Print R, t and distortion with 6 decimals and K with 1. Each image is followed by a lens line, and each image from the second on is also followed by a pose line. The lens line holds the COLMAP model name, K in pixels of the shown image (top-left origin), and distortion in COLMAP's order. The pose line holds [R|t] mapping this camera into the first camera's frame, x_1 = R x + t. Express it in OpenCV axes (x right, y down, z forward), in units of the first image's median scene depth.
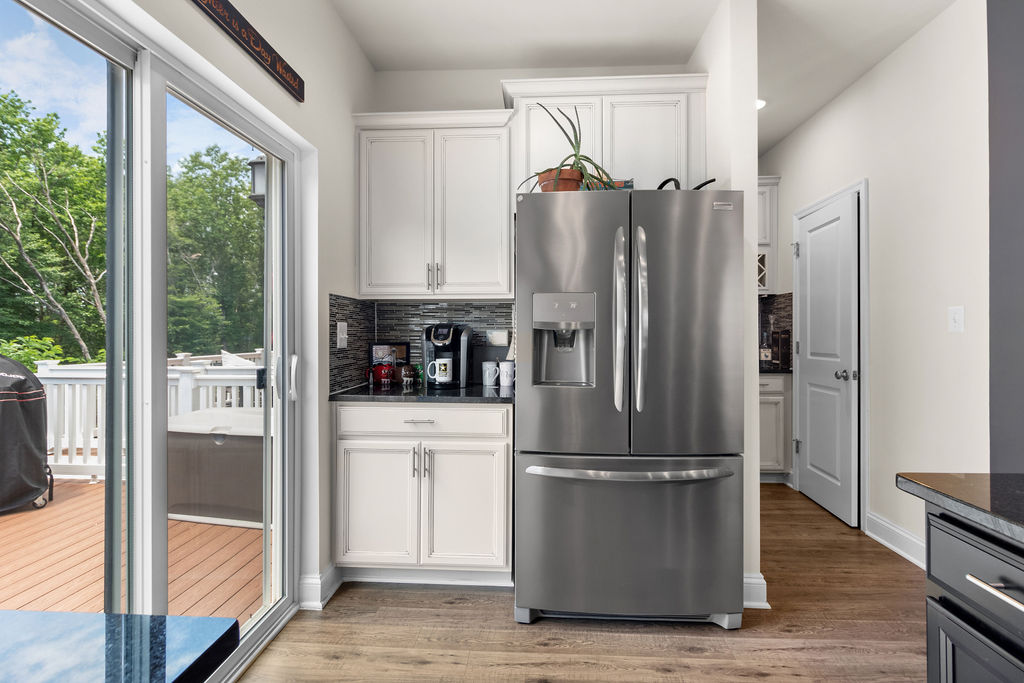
lens RADIAL K [[477.8, 0, 514.1], [0, 477.8, 339.8], [0, 0, 1]] dist [0.000800, 0.000217]
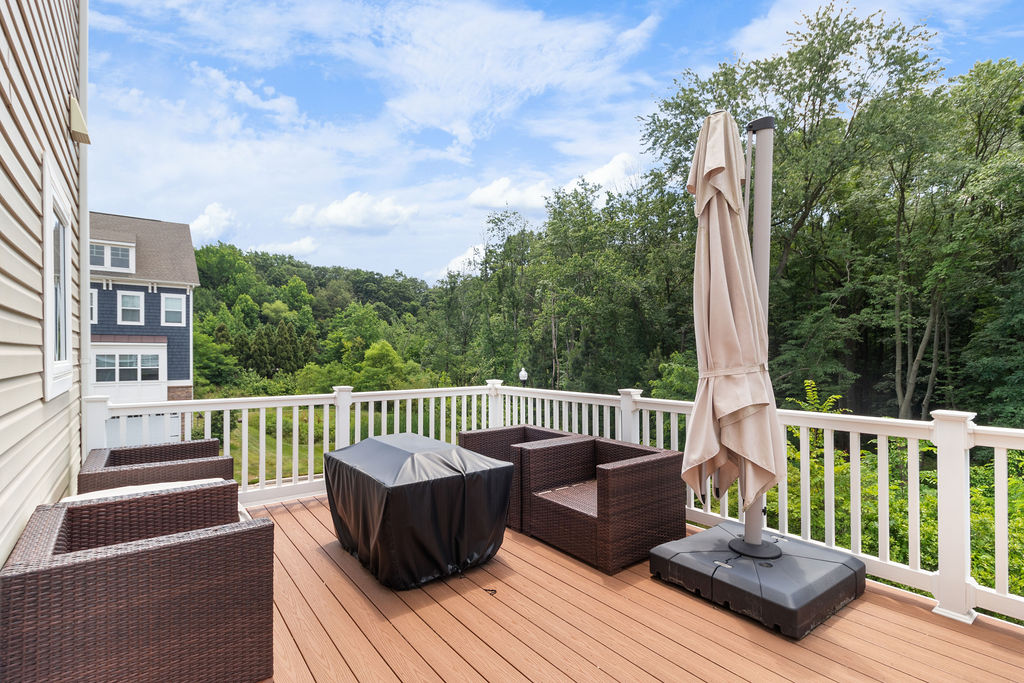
lens RADIAL K [[477.8, 0, 510.4], [0, 477.8, 343.9], [0, 0, 1]] dist [0.000800, 0.000217]
pose [[0.661021, -0.005859, -0.750345, -0.556386], [0.003780, 0.999983, -0.004478, -0.250159], [0.750358, 0.000124, 0.661031, 0.841487]]
